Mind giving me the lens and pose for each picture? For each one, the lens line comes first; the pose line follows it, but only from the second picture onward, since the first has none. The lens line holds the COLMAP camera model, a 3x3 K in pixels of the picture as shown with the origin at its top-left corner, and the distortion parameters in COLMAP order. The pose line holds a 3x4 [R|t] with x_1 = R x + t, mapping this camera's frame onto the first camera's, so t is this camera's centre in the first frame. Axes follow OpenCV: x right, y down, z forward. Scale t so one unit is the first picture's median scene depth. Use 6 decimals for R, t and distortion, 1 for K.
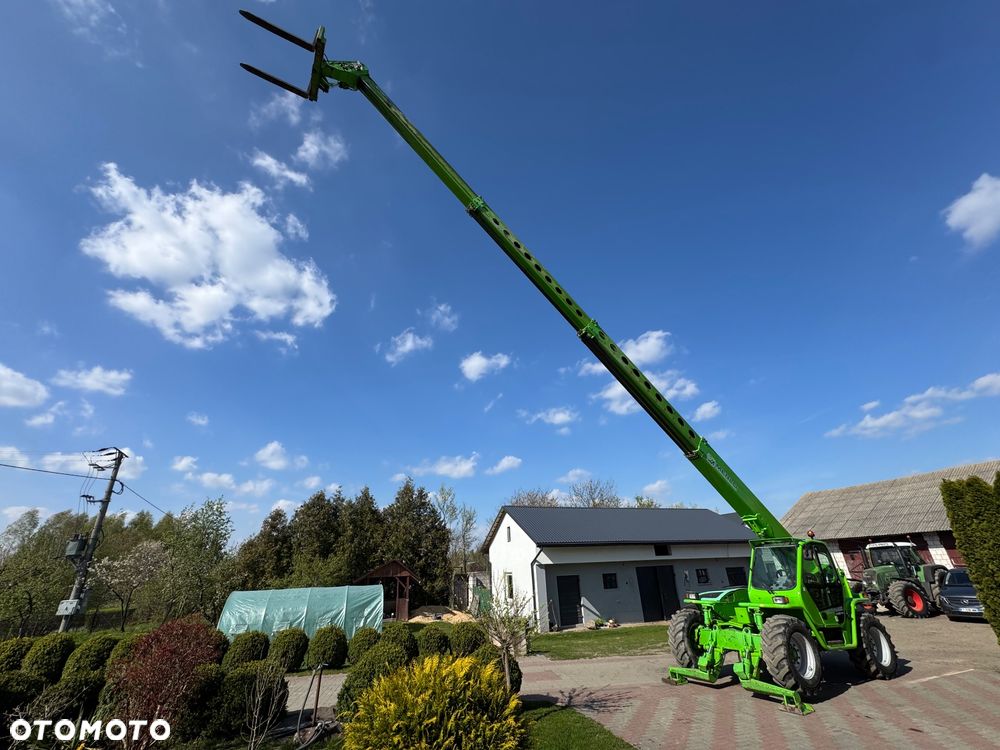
lens RADIAL K [[399.3, 0, 496.7], [0, 399.3, 371.5], [0, 0, 1]] dist [-0.002828, -0.000232]
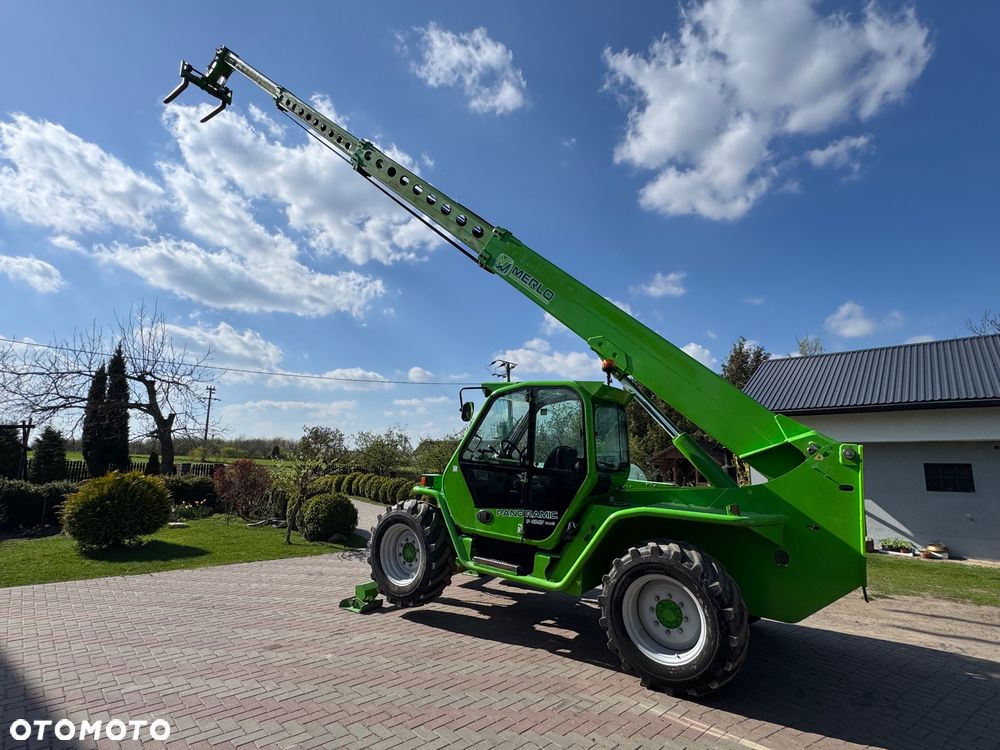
lens RADIAL K [[492.3, 0, 499.2], [0, 492.3, 371.3], [0, 0, 1]] dist [-0.003336, -0.000434]
pose [[0.447155, -0.121778, -0.886128, 0.620161], [0.370551, 0.926898, 0.059605, 0.173680], [0.814091, -0.355009, 0.459592, 0.337674]]
